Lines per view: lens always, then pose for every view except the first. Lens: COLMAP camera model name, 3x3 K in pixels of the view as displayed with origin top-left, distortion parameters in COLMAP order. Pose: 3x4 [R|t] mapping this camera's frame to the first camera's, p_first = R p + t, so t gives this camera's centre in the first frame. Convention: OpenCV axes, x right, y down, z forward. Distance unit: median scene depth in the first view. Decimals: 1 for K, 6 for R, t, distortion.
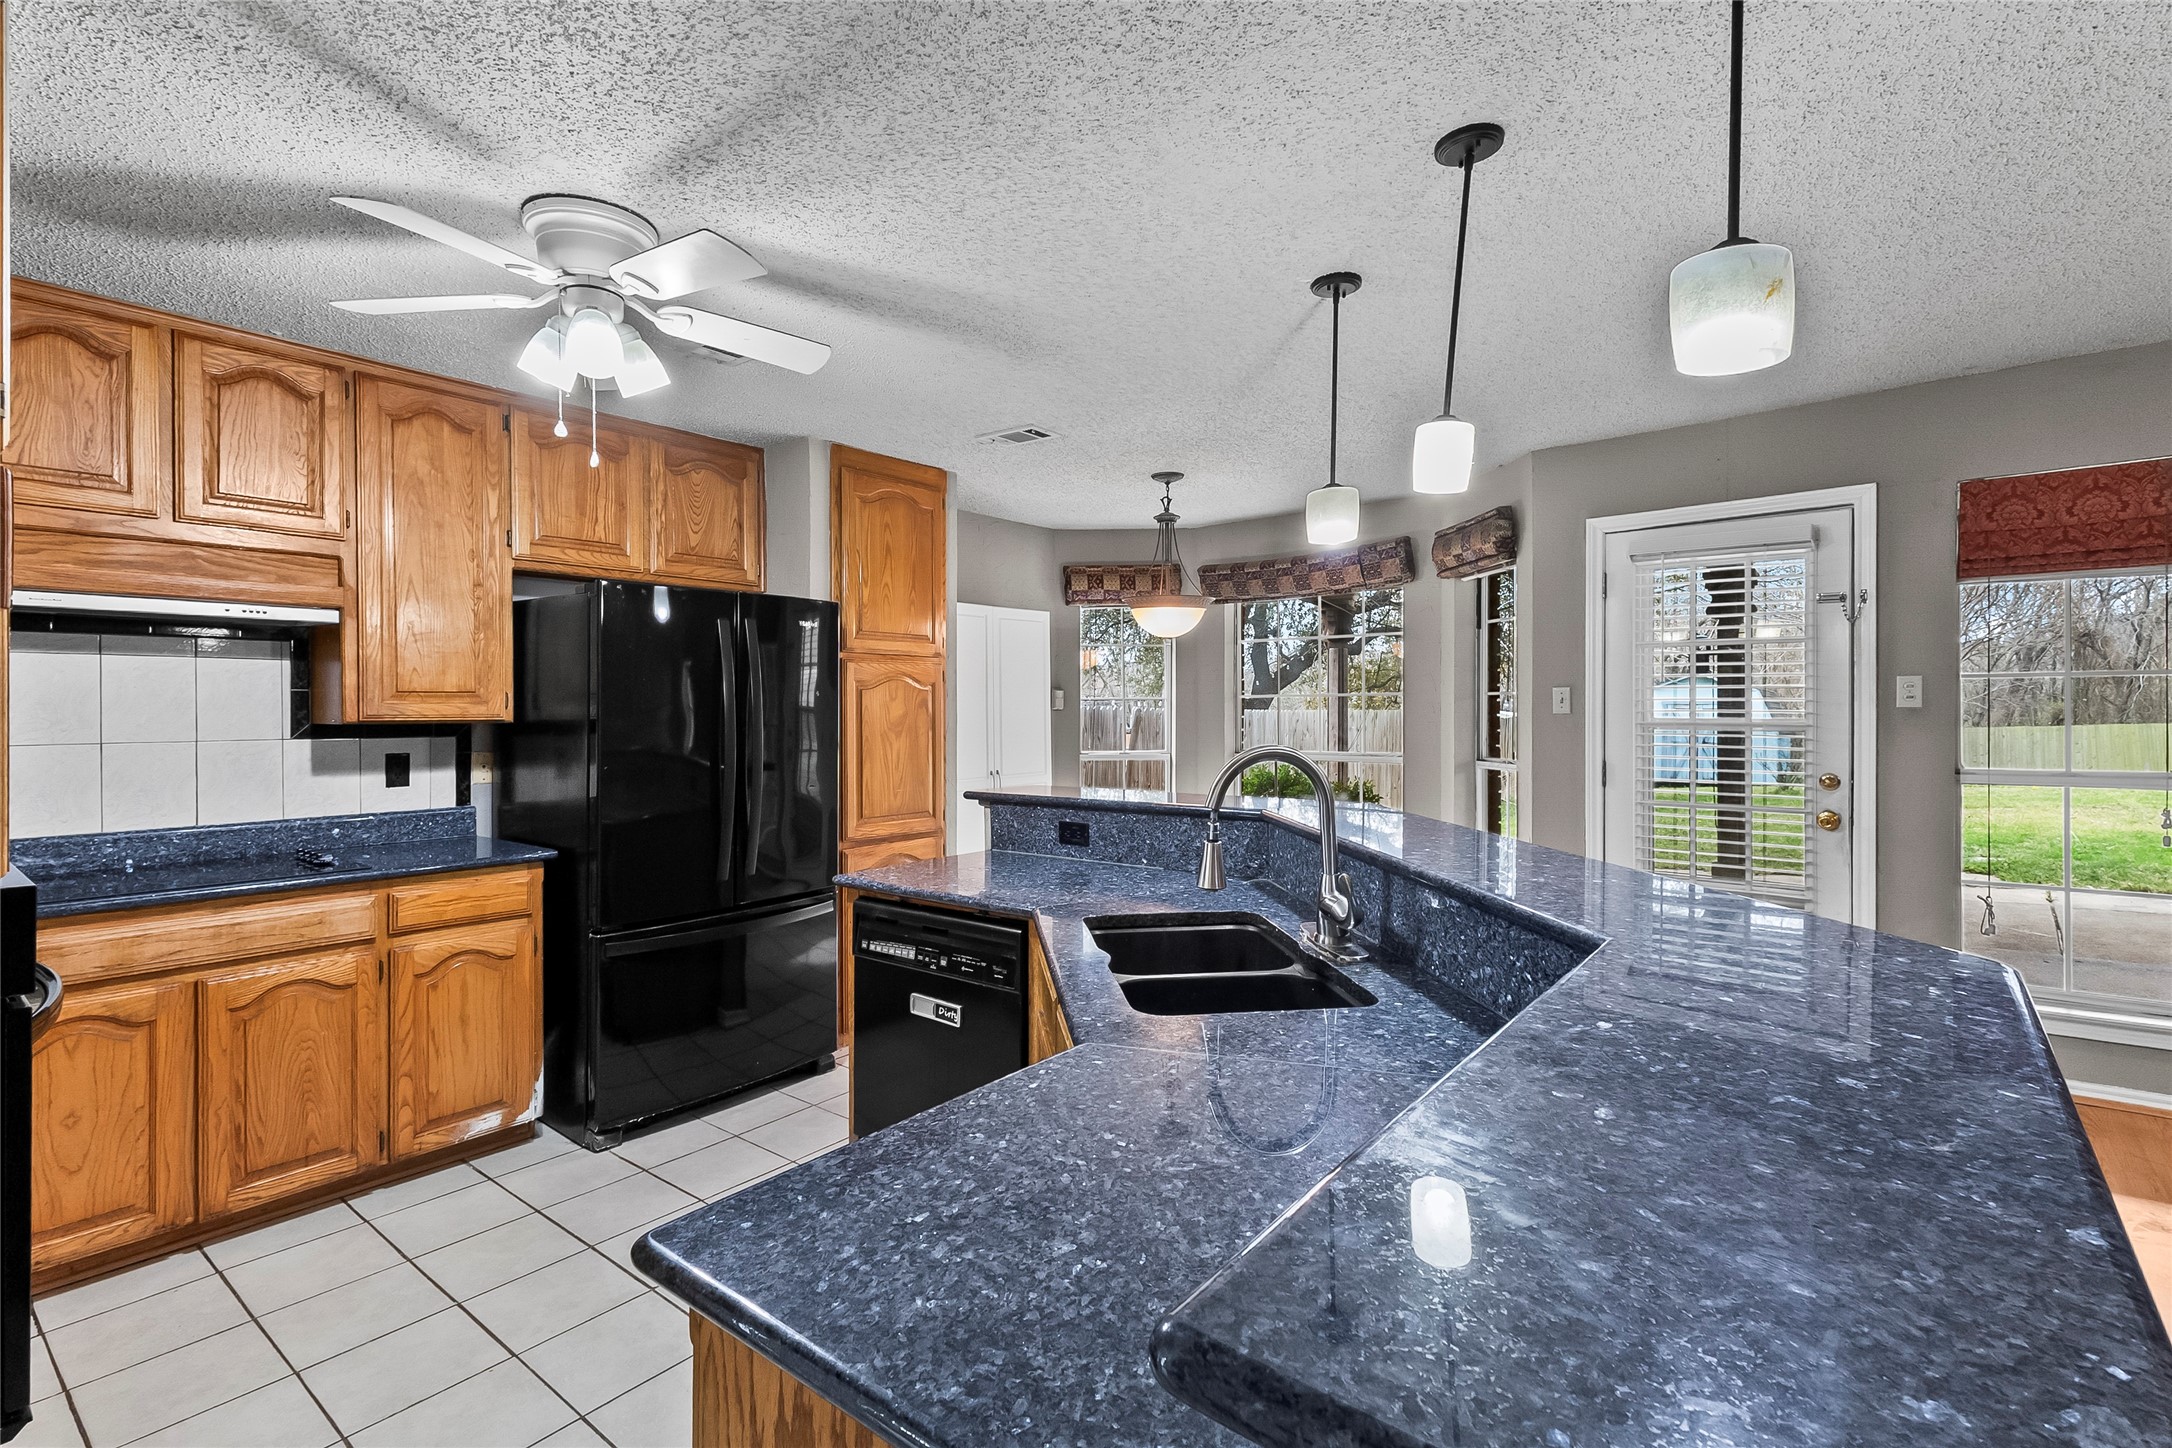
lens RADIAL K [[995.0, 0, 1086.4], [0, 995.0, 715.0], [0, 0, 1]] dist [0.017730, -0.002114]
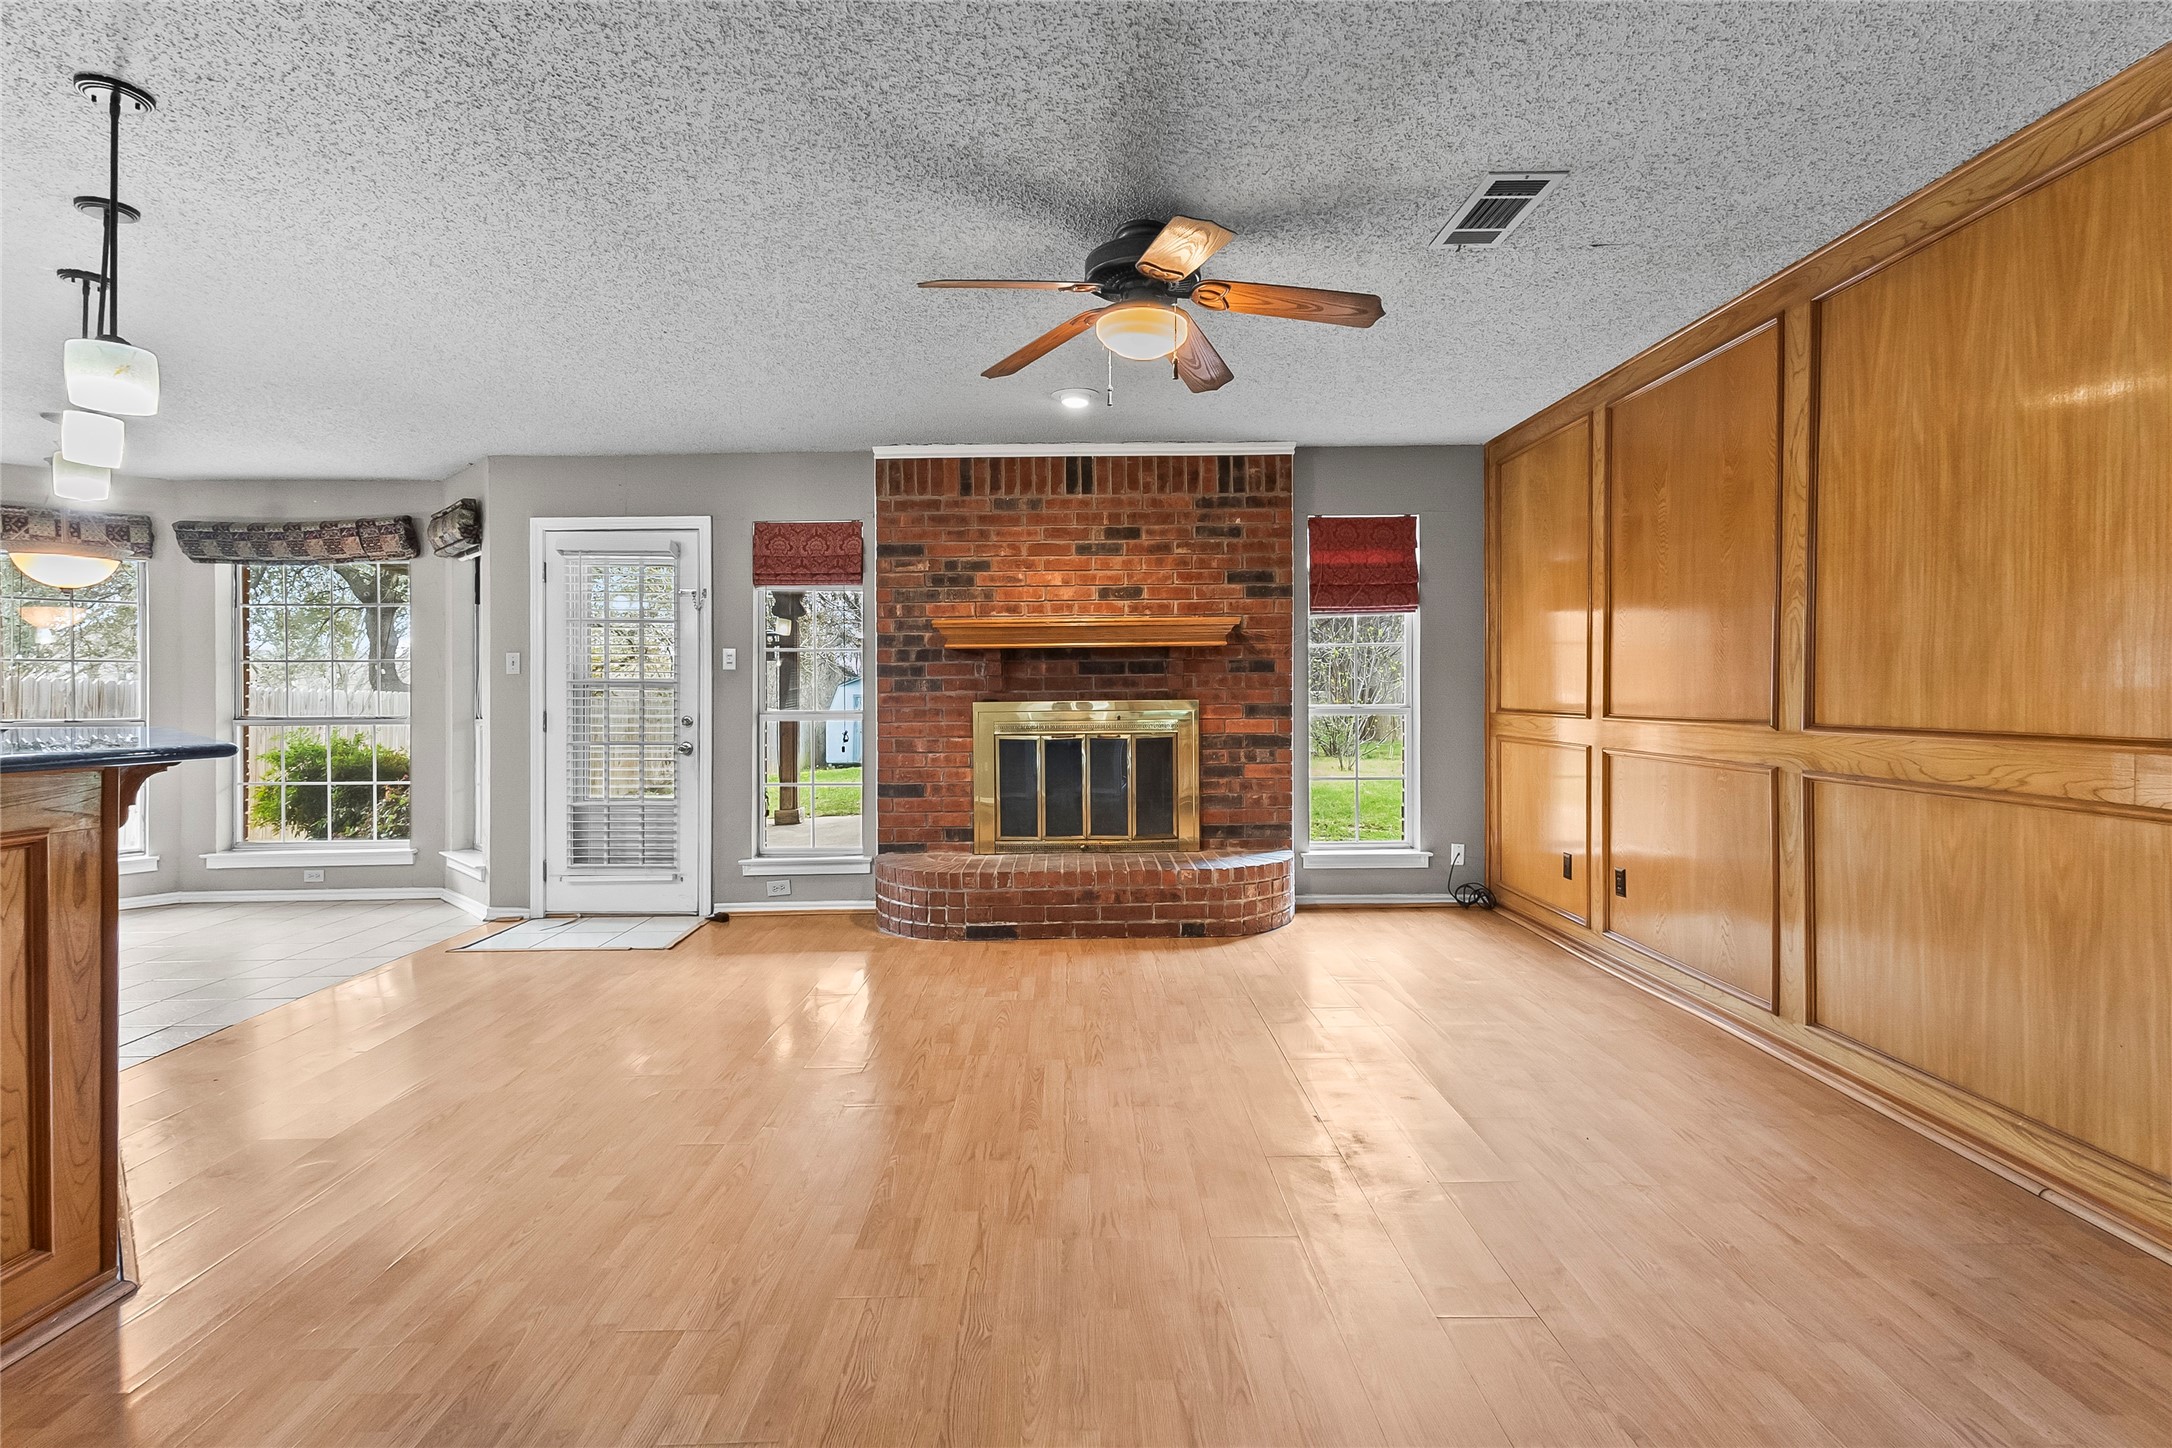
lens RADIAL K [[995.0, 0, 1082.3], [0, 995.0, 708.2], [0, 0, 1]] dist [0.017730, -0.002114]
pose [[0.770747, -0.001424, 0.637140, 0.244248], [0.003603, 0.999991, -0.002123, 0.047281], [-0.637131, 0.003931, 0.770746, -0.406943]]
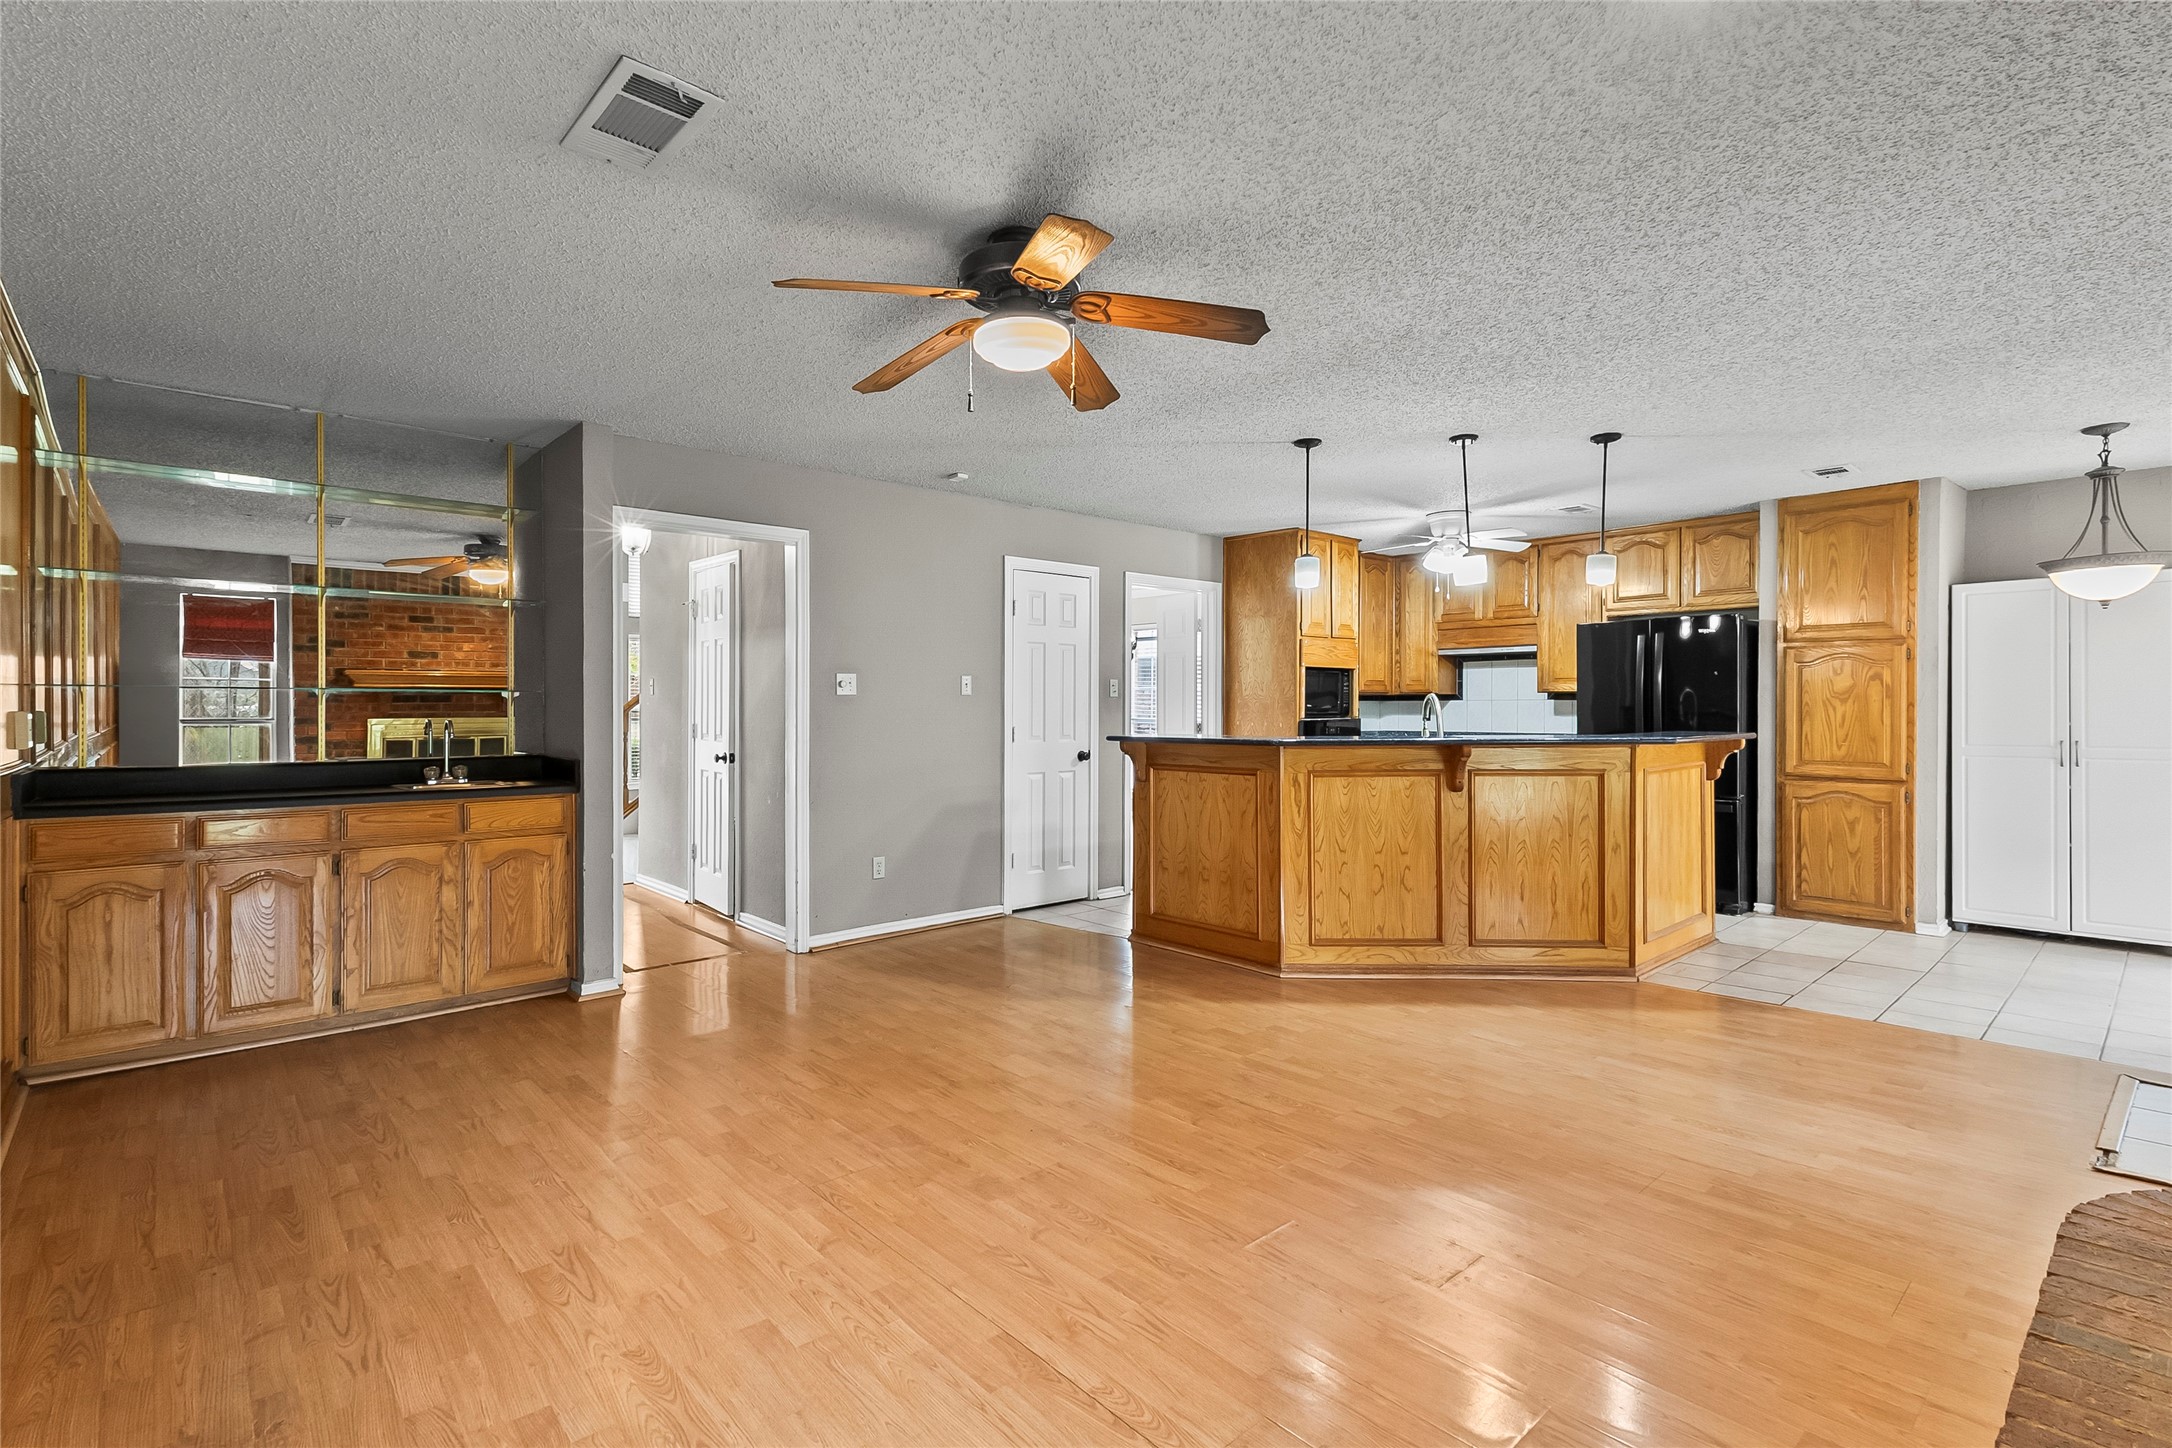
lens RADIAL K [[995.0, 0, 1085.4], [0, 995.0, 715.7], [0, 0, 1]] dist [0.017730, -0.002114]
pose [[-0.153935, 0.016126, -0.987949, 1.328068], [-0.001727, 0.999861, 0.016590, 0.019344], [0.988079, 0.004260, -0.153886, 0.223798]]
